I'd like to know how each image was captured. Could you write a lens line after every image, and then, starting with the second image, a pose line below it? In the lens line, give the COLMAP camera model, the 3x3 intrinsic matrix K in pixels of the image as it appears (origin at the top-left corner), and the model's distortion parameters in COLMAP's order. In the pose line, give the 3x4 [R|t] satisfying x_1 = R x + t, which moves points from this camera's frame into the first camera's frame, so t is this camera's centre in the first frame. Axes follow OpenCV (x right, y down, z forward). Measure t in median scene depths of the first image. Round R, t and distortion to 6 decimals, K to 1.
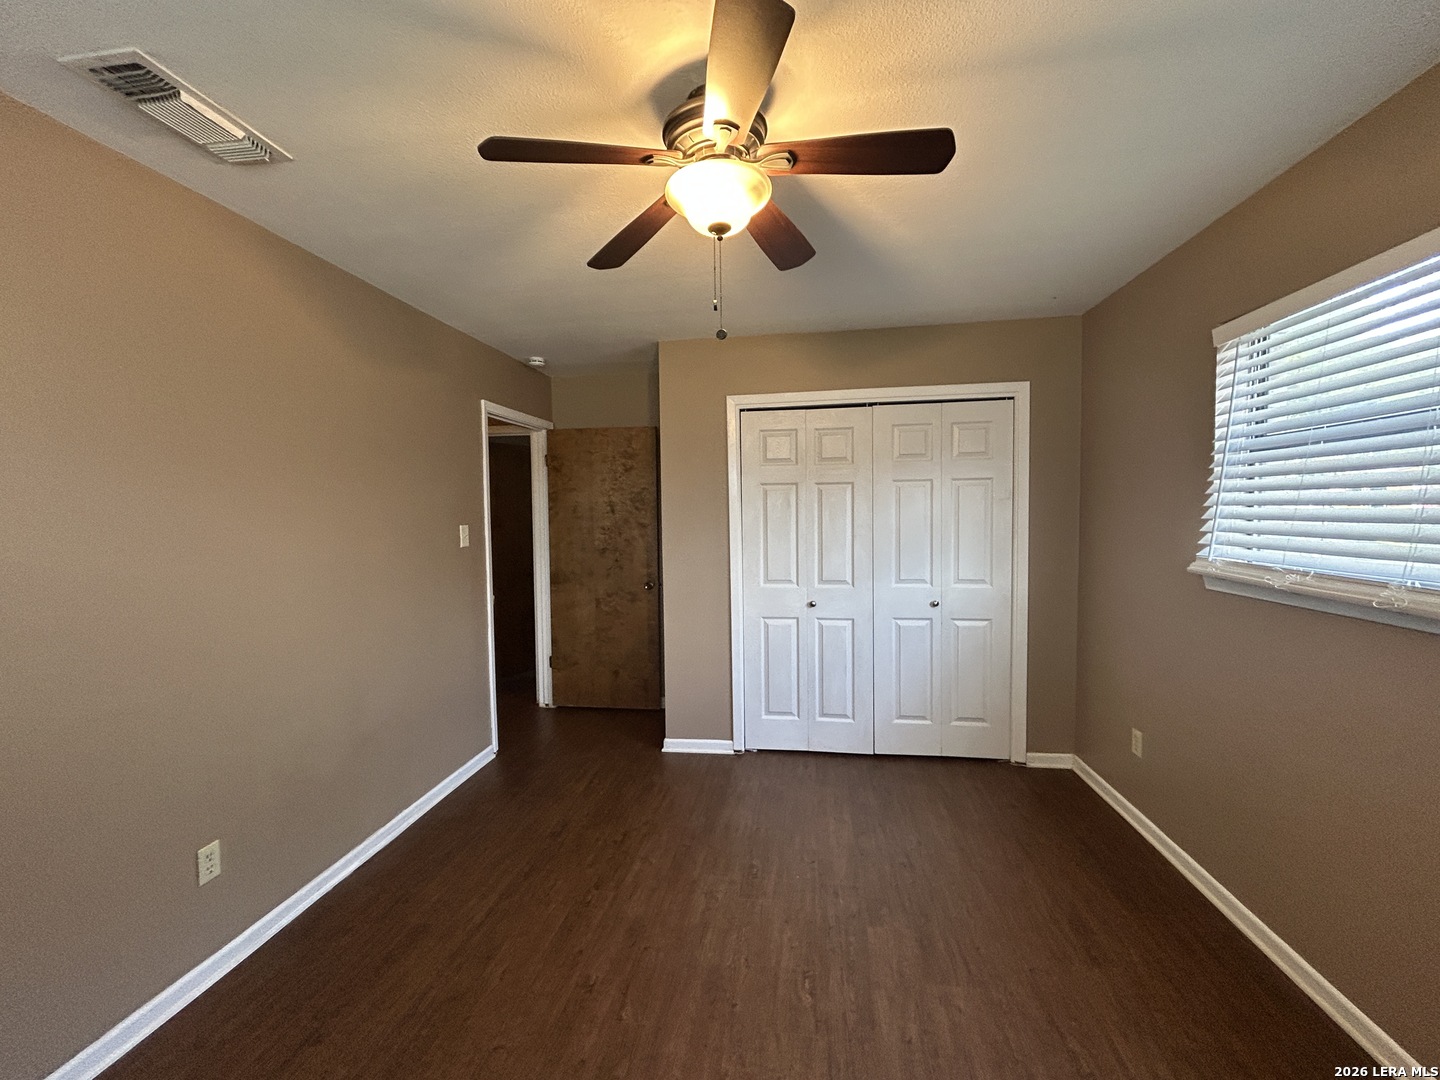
lens RADIAL K [[589.2, 0, 719.8], [0, 589.2, 538.5], [0, 0, 1]] dist [-0.001127, 0.000342]
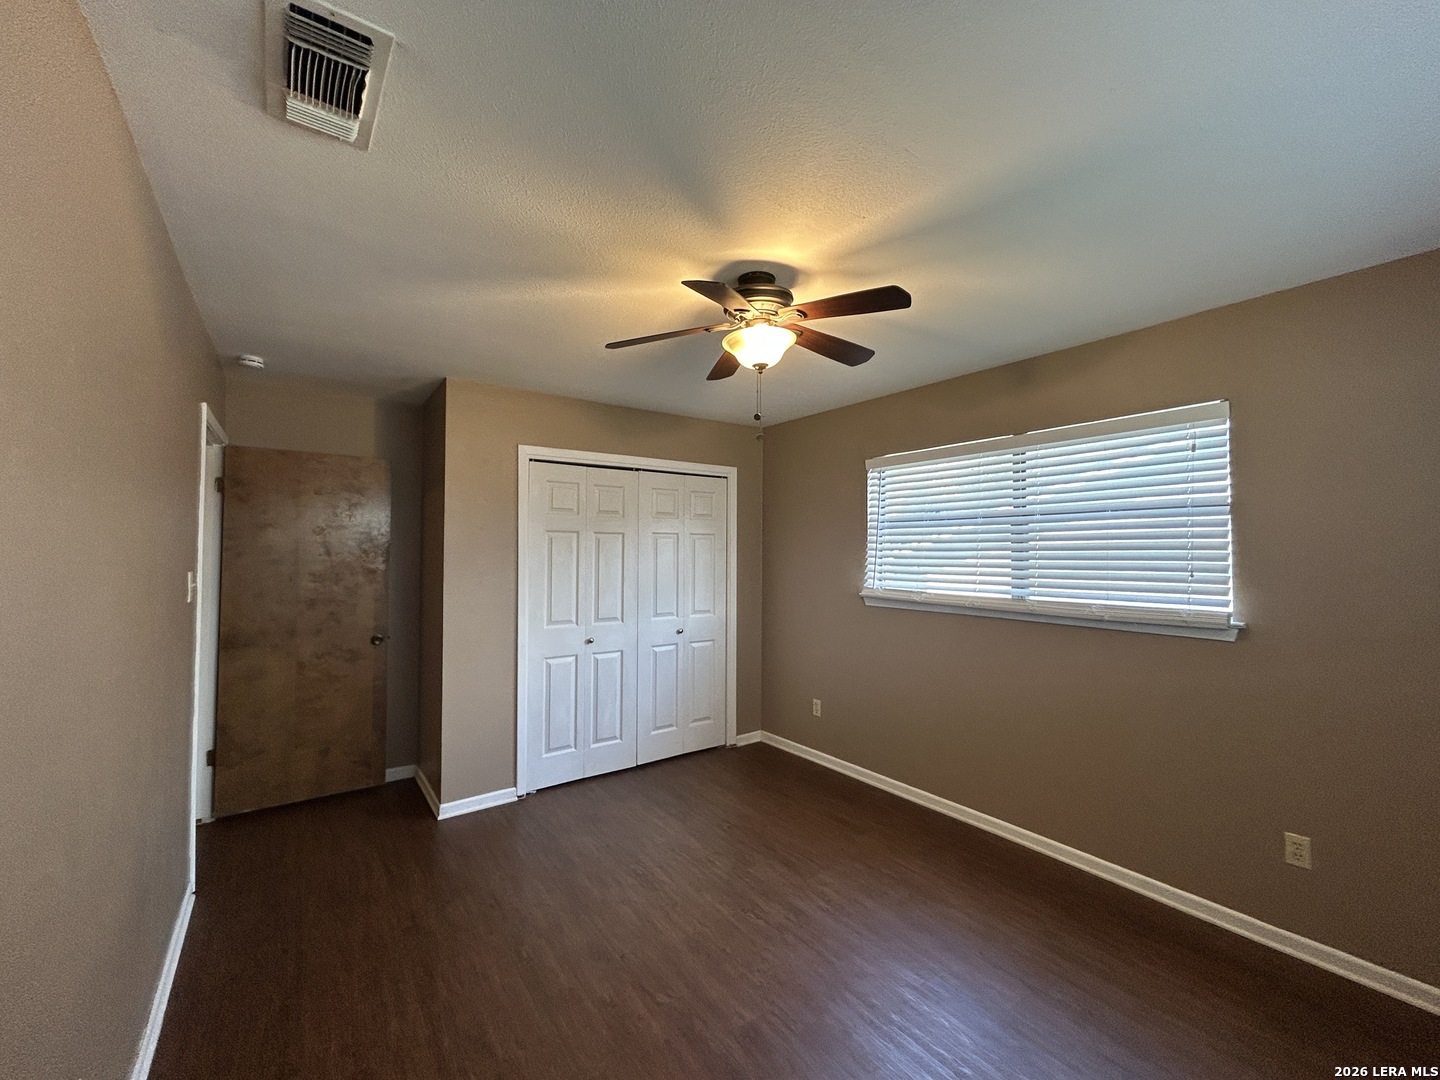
lens RADIAL K [[591.3, 0, 720.0], [0, 591.3, 540.0], [0, 0, 1]] dist [-0.000411, 0.000035]
pose [[0.714462, 0.030999, 0.698987, -0.457652], [0.018610, 0.997823, -0.063275, -0.003101], [-0.699426, 0.058216, 0.712330, 0.024923]]
